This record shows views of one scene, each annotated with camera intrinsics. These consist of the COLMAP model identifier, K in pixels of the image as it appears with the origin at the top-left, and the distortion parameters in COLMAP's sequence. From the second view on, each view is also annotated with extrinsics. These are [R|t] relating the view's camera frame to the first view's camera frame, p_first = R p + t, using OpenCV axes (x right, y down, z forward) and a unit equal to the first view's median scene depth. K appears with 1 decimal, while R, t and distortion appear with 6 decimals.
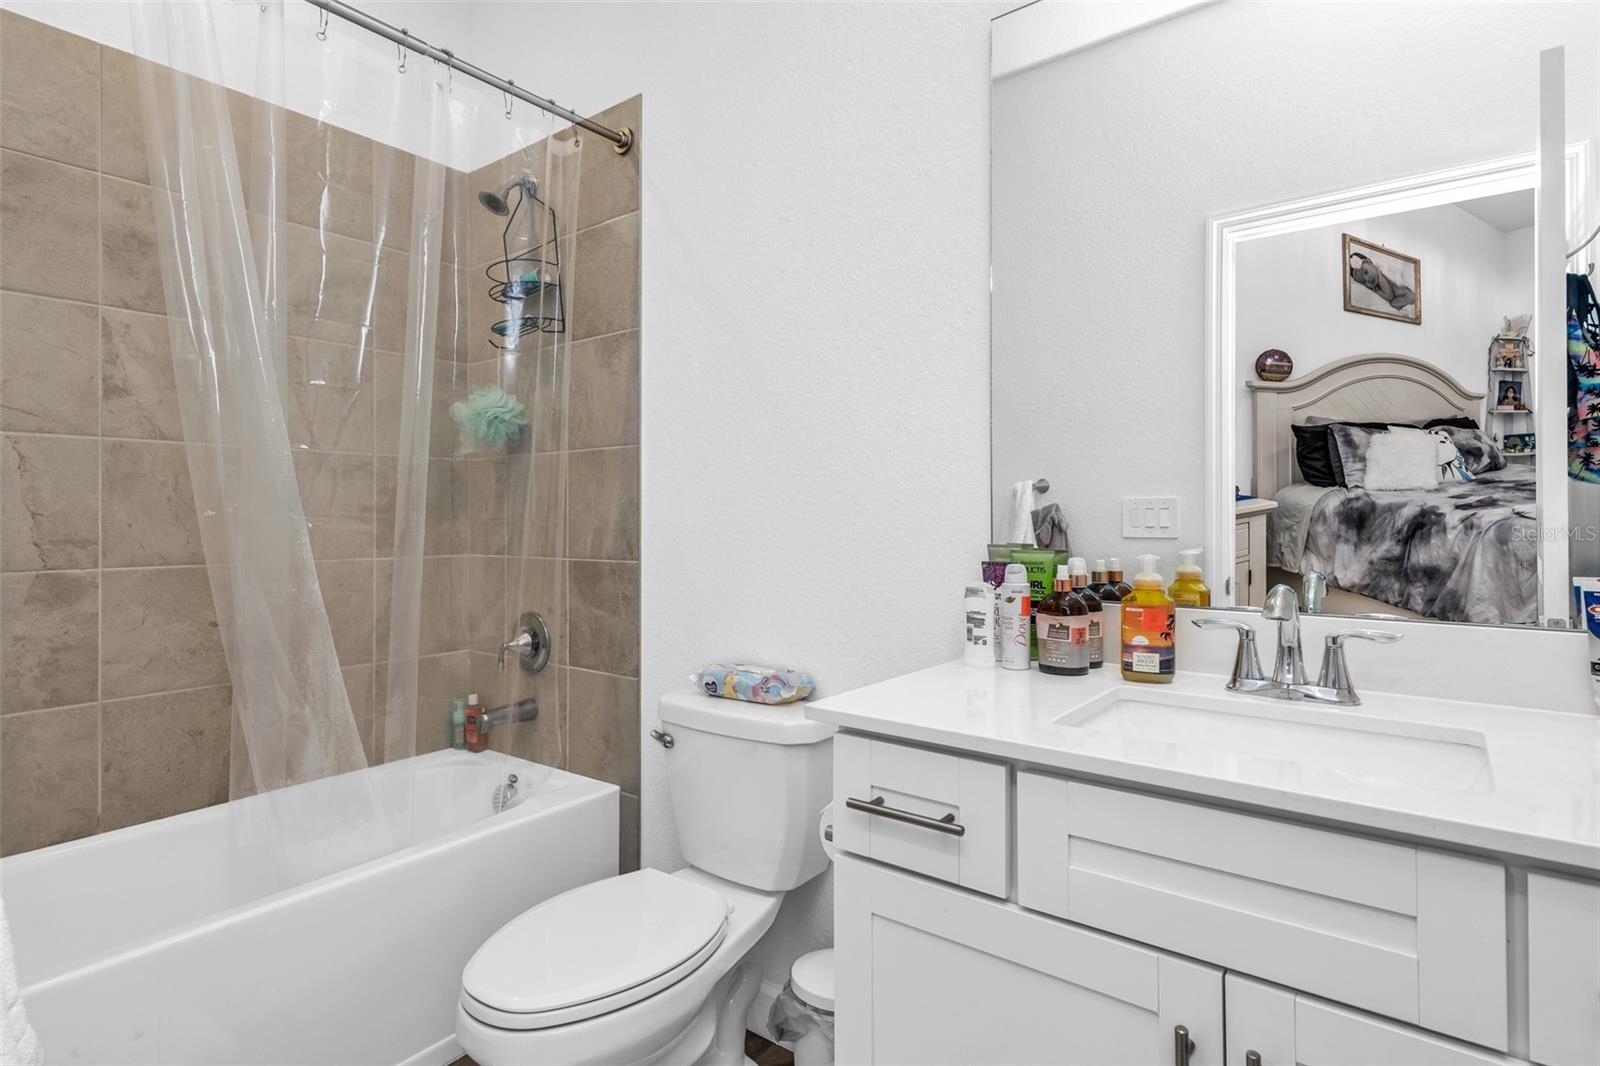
lens RADIAL K [[814.7, 0, 801.7], [0, 814.7, 502.4], [0, 0, 1]] dist [-0.000620, -0.000139]
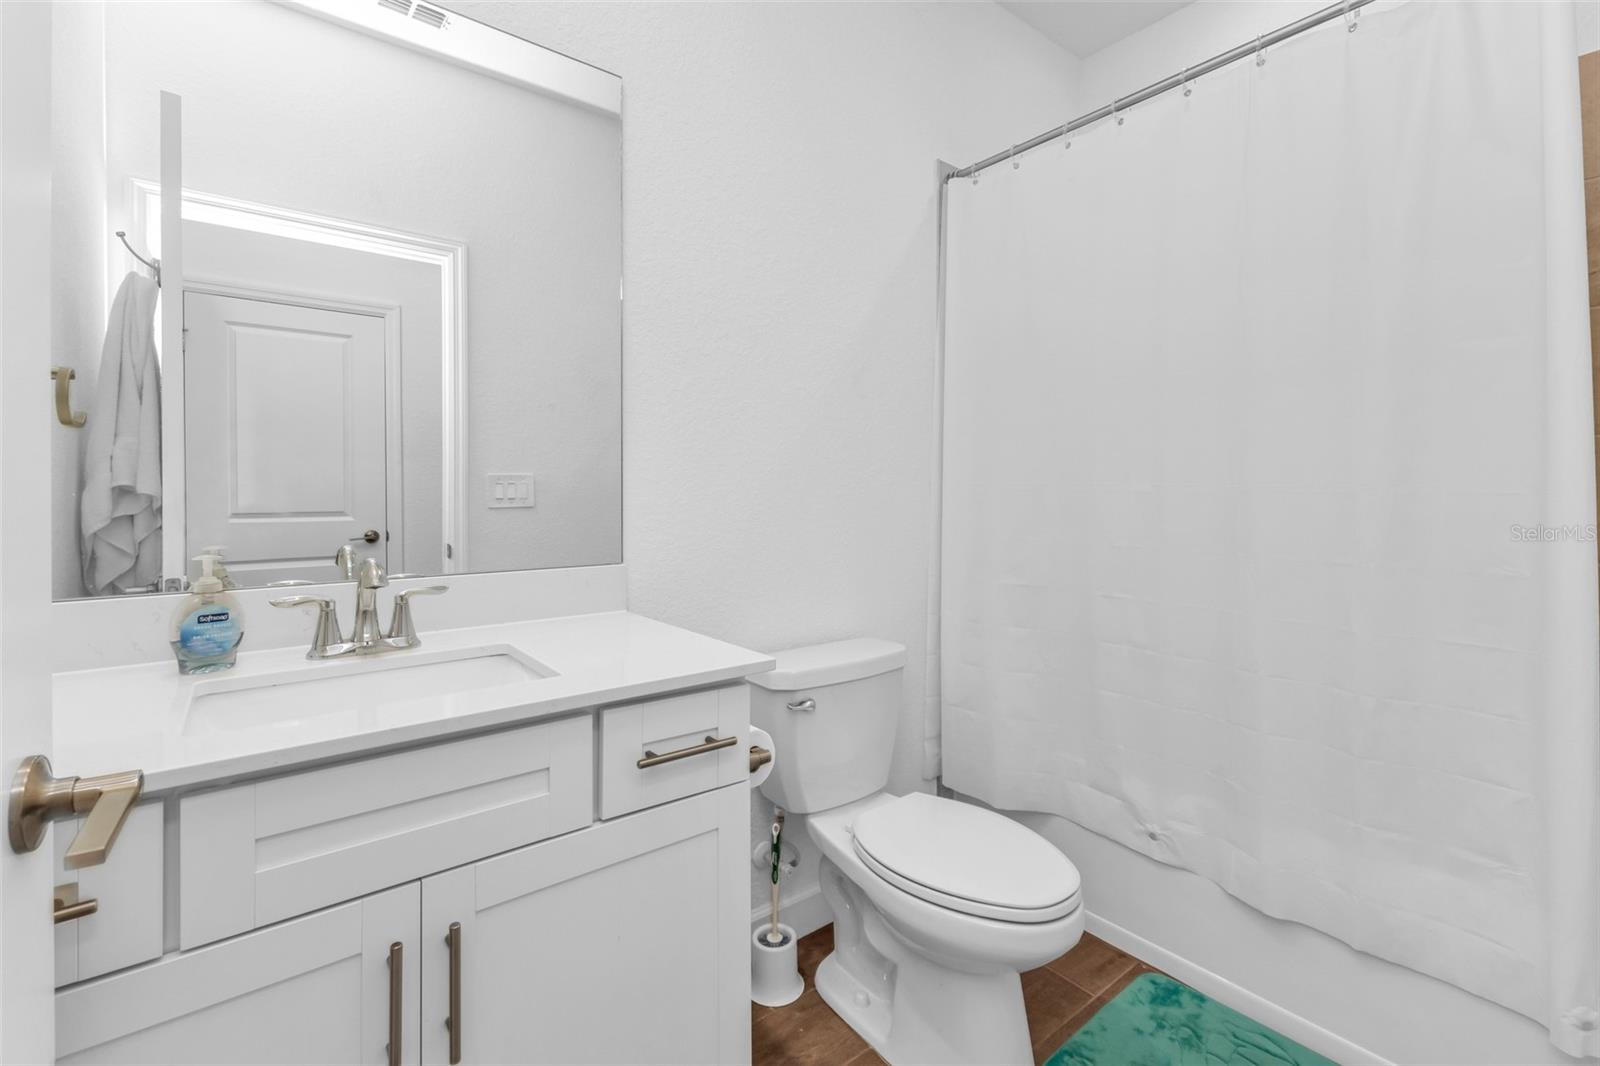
lens RADIAL K [[699.6, 0, 794.5], [0, 699.6, 532.6], [0, 0, 1]] dist [0.000432, 0.000043]
pose [[0.256937, -0.054120, 0.964912, -0.212447], [-0.010967, 0.998203, 0.058908, 0.001032], [-0.966366, -0.025718, 0.255882, 0.158424]]
